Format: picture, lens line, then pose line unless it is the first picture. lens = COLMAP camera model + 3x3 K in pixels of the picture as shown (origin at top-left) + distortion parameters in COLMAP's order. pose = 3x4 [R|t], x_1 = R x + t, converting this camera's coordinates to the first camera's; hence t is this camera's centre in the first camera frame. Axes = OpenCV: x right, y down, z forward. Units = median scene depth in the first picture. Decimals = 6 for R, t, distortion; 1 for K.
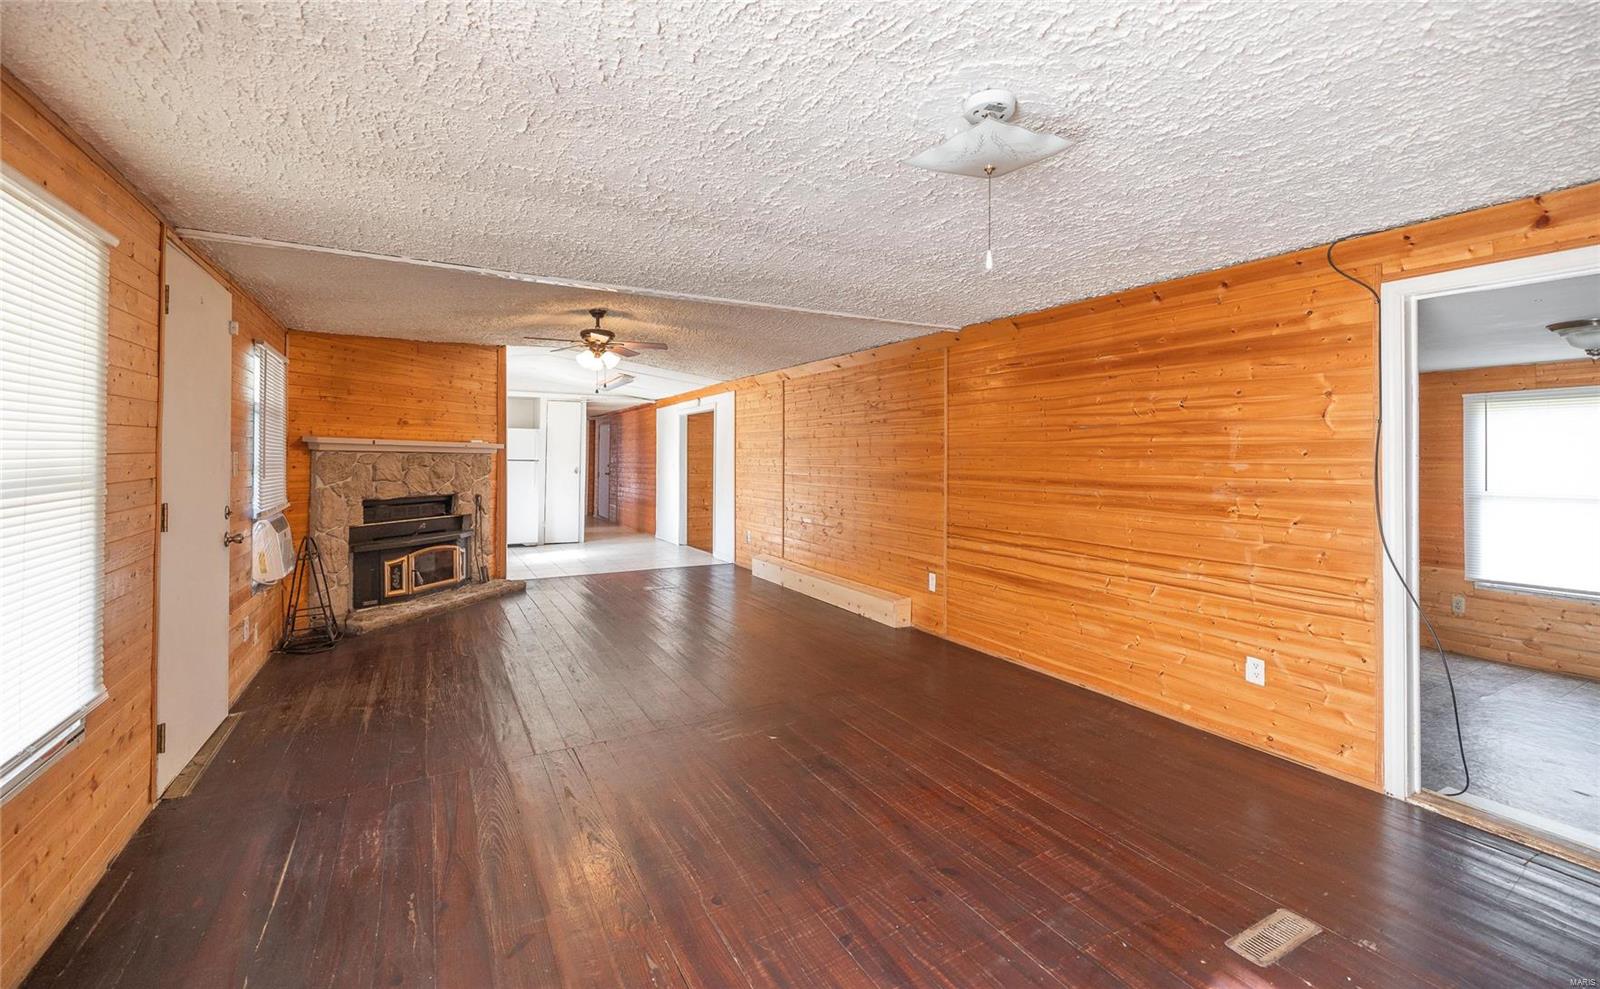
lens RADIAL K [[674.3, 0, 803.6], [0, 674.3, 451.4], [0, 0, 1]] dist [-0.001338, -0.000232]
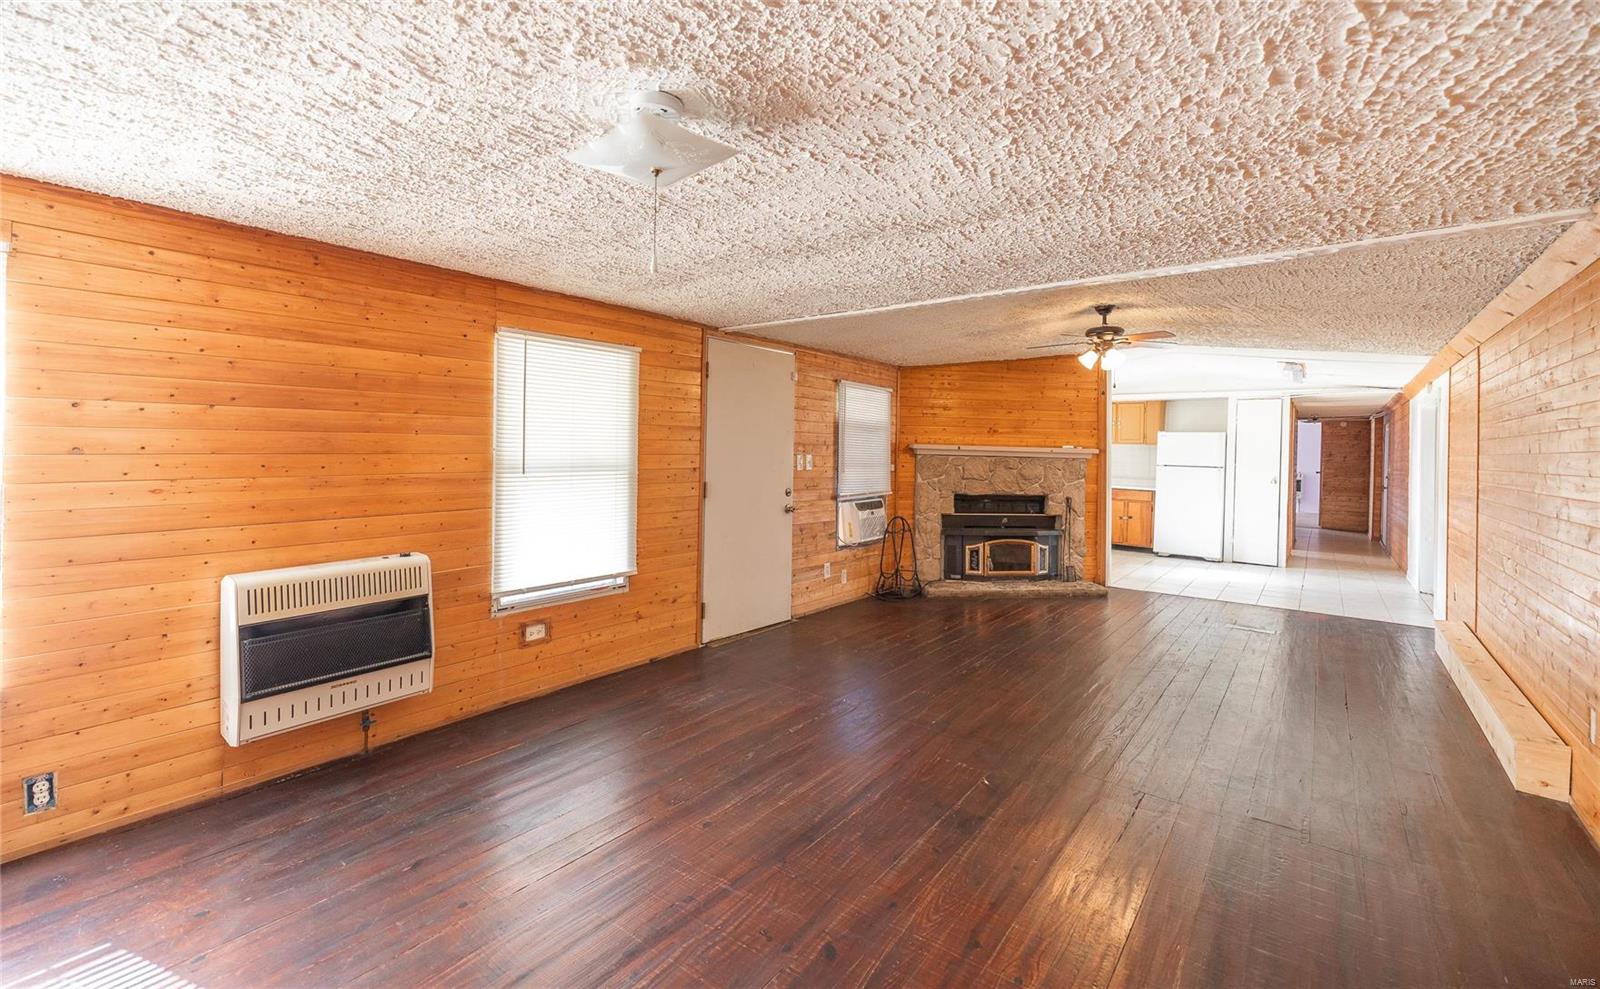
lens RADIAL K [[674.3, 0, 803.6], [0, 674.3, 451.4], [0, 0, 1]] dist [-0.001338, -0.000232]
pose [[0.389061, 0.002511, -0.921209, 0.387496], [-0.008968, 0.999959, -0.001062, -0.003255], [0.921168, 0.008675, 0.389067, 0.248245]]
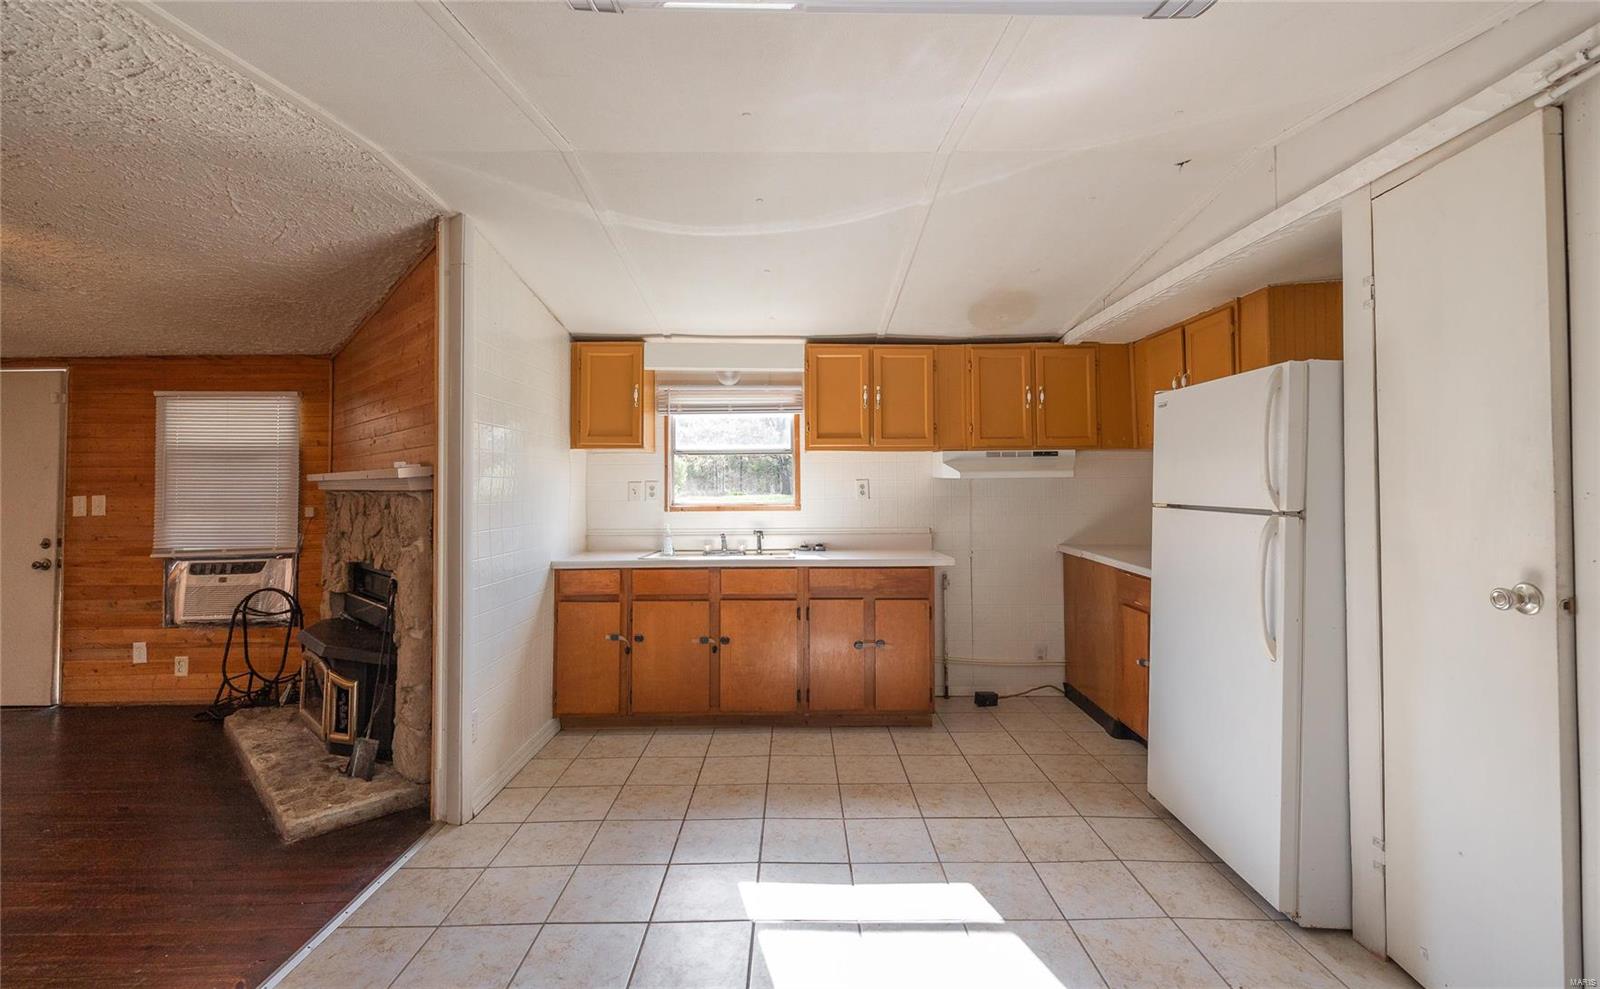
lens RADIAL K [[691.5, 0, 800.0], [0, 691.5, 494.5], [0, 0, 1]] dist [0.000854, 0.000184]
pose [[-0.474388, -0.005662, -0.880298, -0.216067], [0.008133, 0.999908, -0.010814, 0.014036], [0.880278, -0.012290, -0.474299, 1.718670]]
